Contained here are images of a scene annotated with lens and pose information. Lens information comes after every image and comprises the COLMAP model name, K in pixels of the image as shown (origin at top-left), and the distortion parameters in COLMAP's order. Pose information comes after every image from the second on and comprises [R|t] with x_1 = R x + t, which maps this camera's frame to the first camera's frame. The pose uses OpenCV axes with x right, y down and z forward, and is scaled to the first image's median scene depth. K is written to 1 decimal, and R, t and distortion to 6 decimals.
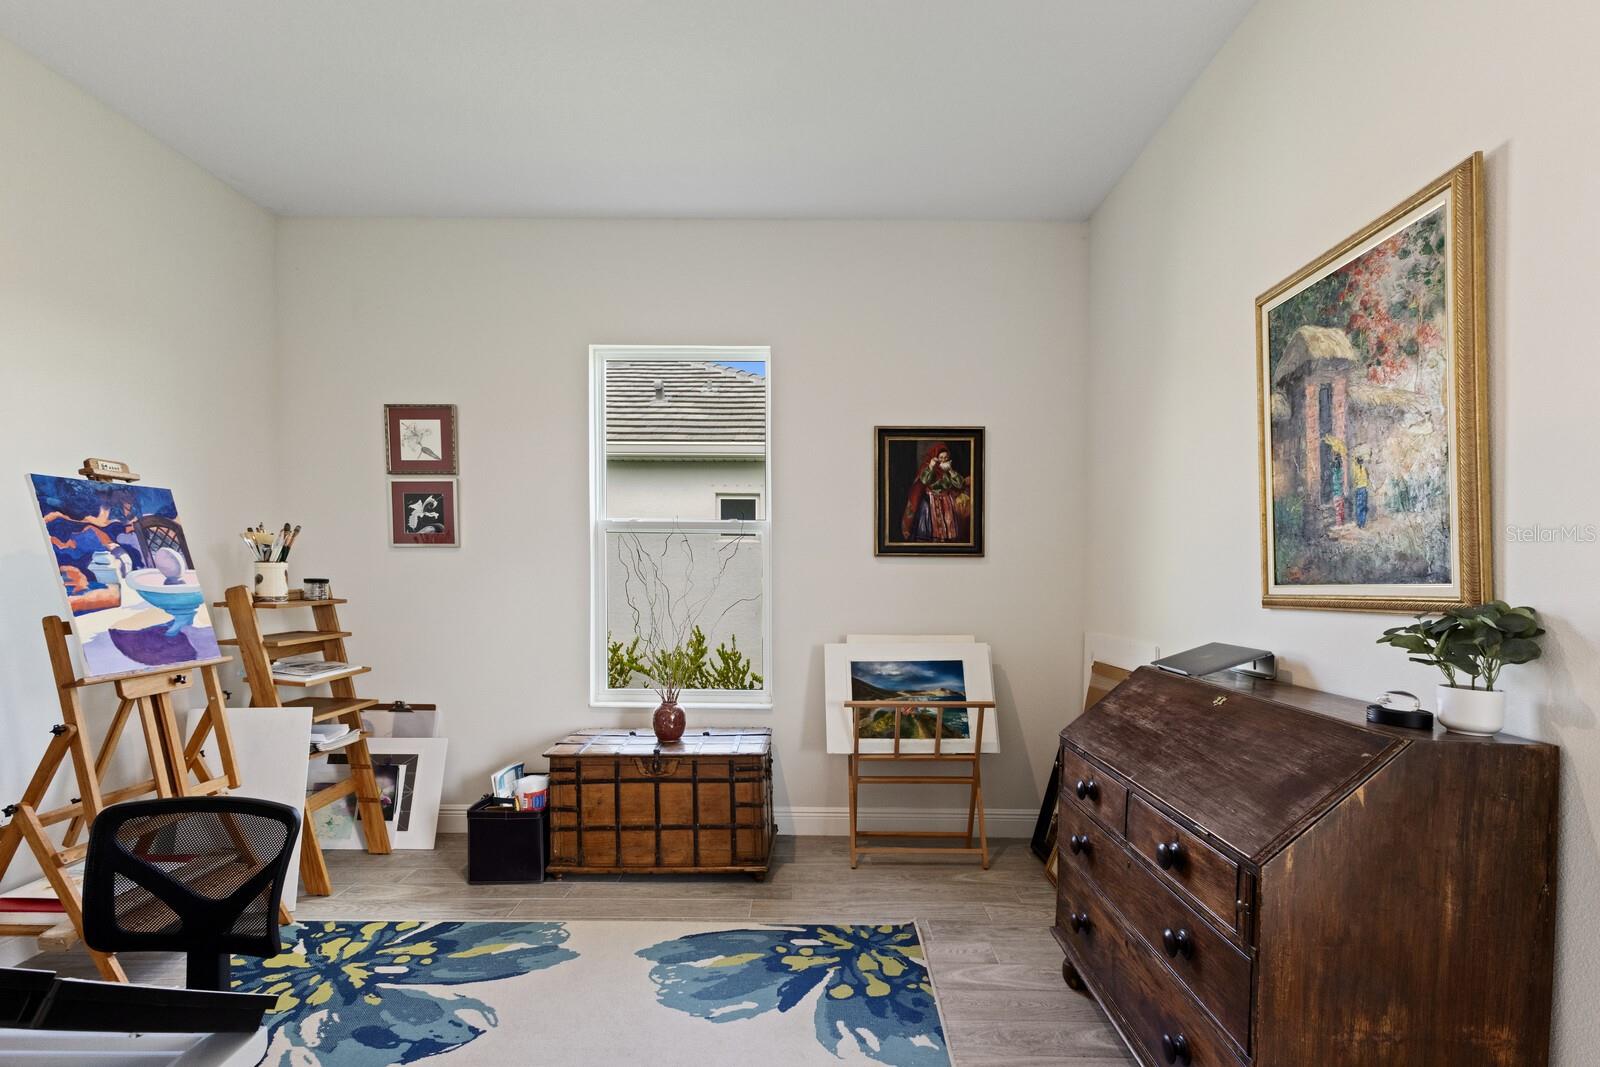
lens RADIAL K [[697.3, 0, 800.2], [0, 697.3, 559.2], [0, 0, 1]] dist [0.002956, -0.000452]
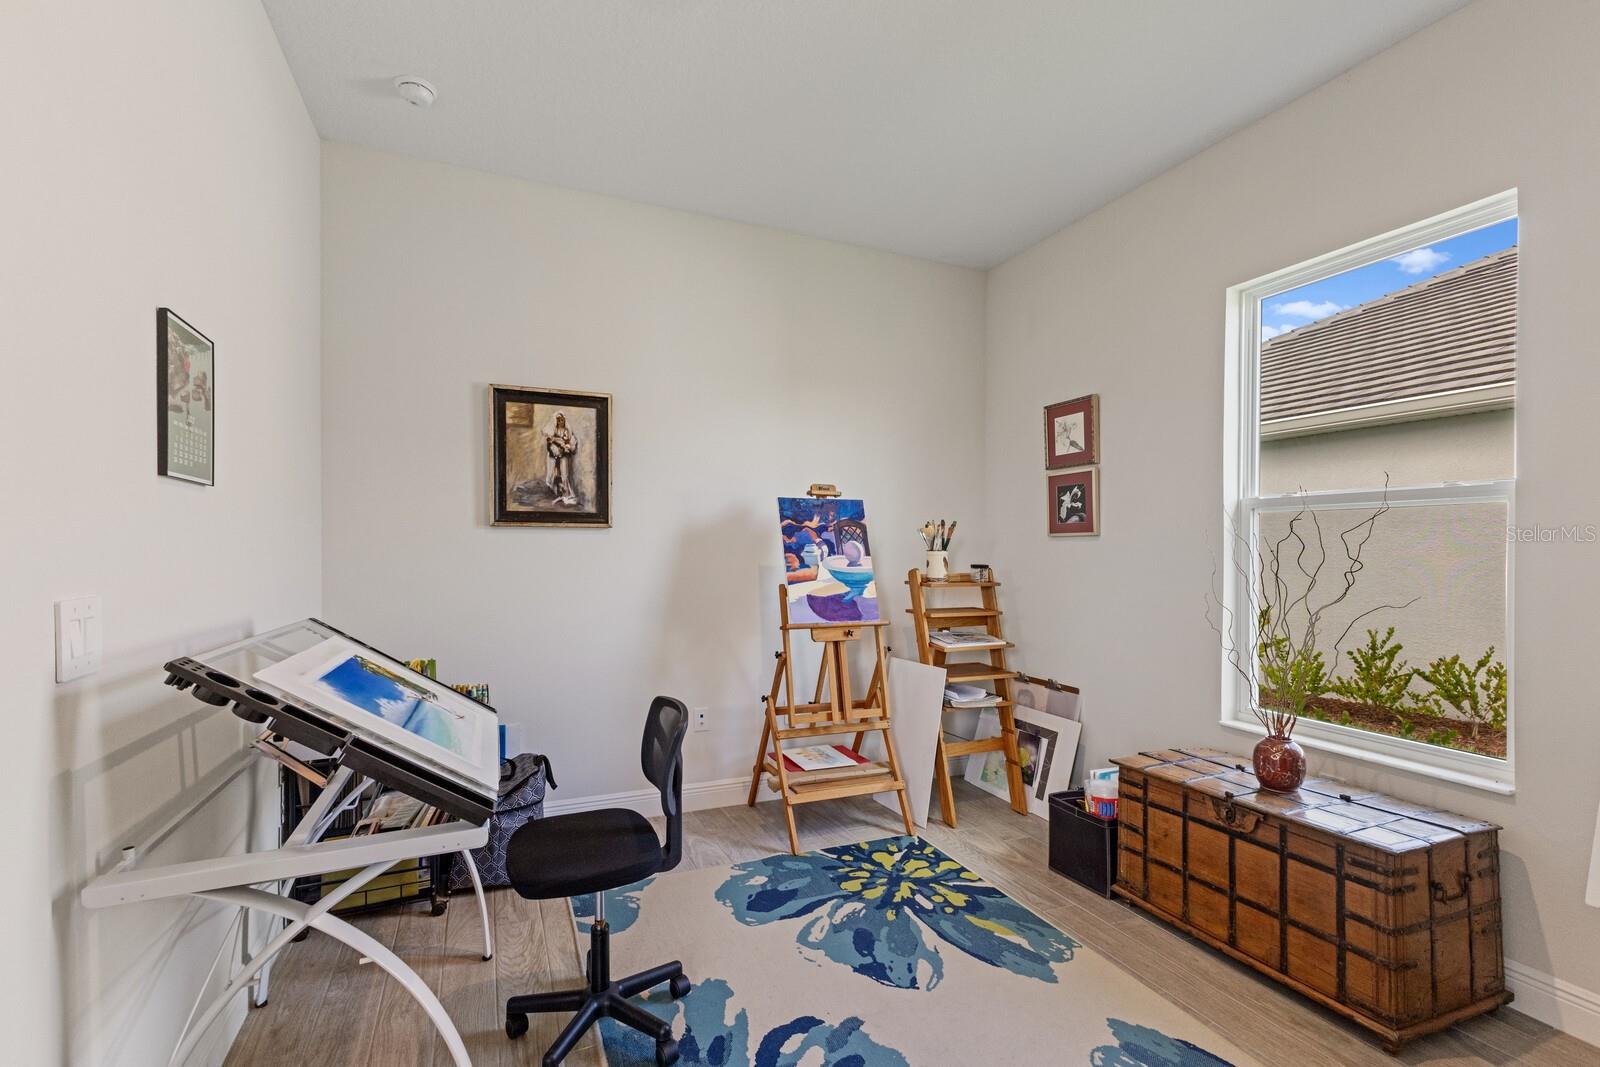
lens RADIAL K [[680.4, 0, 792.9], [0, 680.4, 547.2], [0, 0, 1]] dist [0.002901, 0.000116]
pose [[0.439841, -0.007195, -0.898047, 0.260337], [0.005676, 0.999970, -0.005232, 0.002814], [0.898058, -0.002796, 0.439868, 0.237751]]
